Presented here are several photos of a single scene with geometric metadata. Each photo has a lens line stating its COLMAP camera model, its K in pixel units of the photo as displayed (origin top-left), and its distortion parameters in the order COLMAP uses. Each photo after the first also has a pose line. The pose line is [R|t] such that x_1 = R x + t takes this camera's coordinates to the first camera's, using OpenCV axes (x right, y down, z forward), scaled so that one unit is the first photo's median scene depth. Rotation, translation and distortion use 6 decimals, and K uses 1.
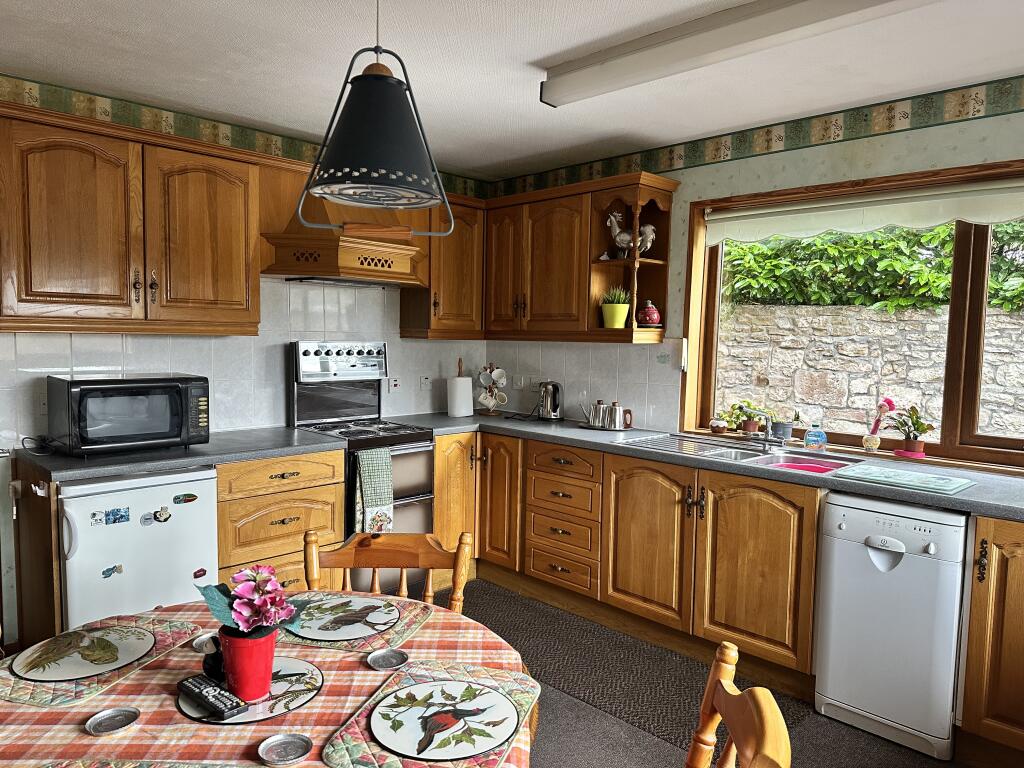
lens RADIAL K [[710.2, 0, 535.8], [0, 710.2, 383.9], [0, 0, 1]] dist [0.078440, -0.078874]
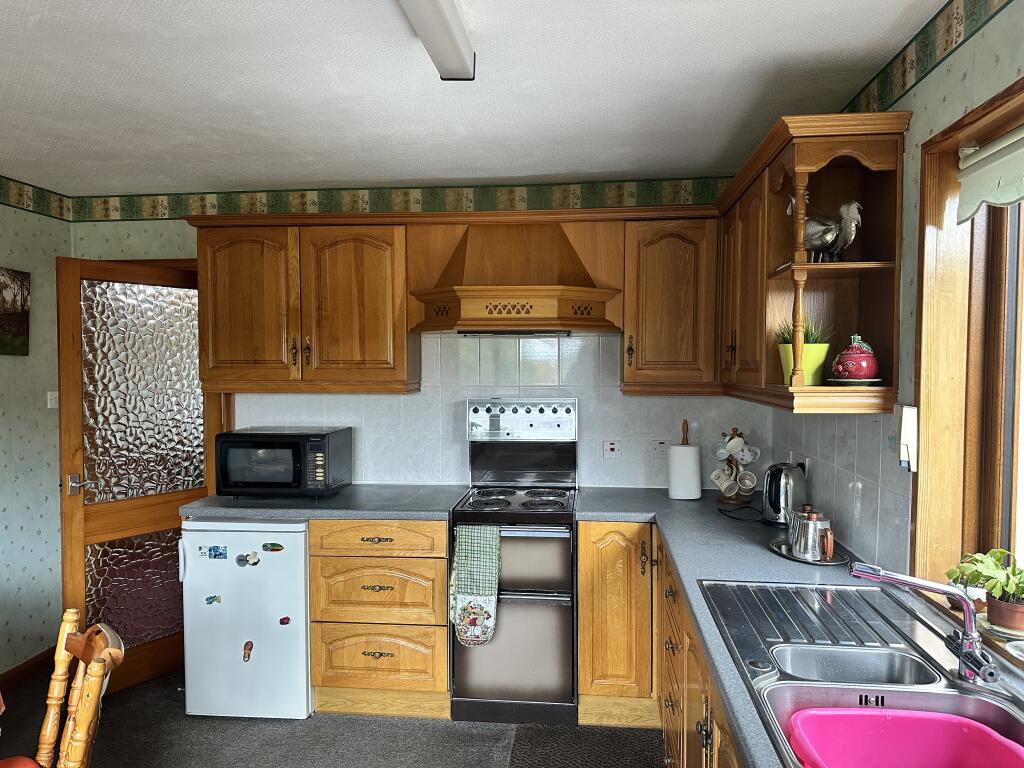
lens RADIAL K [[710.2, 0, 535.8], [0, 710.2, 383.9], [0, 0, 1]] dist [0.078440, -0.078874]
pose [[0.617394, 0.007099, -0.786622, 0.495673], [-0.042879, 0.998776, -0.024641, -0.062336], [0.785485, 0.048942, 0.616943, 0.521460]]
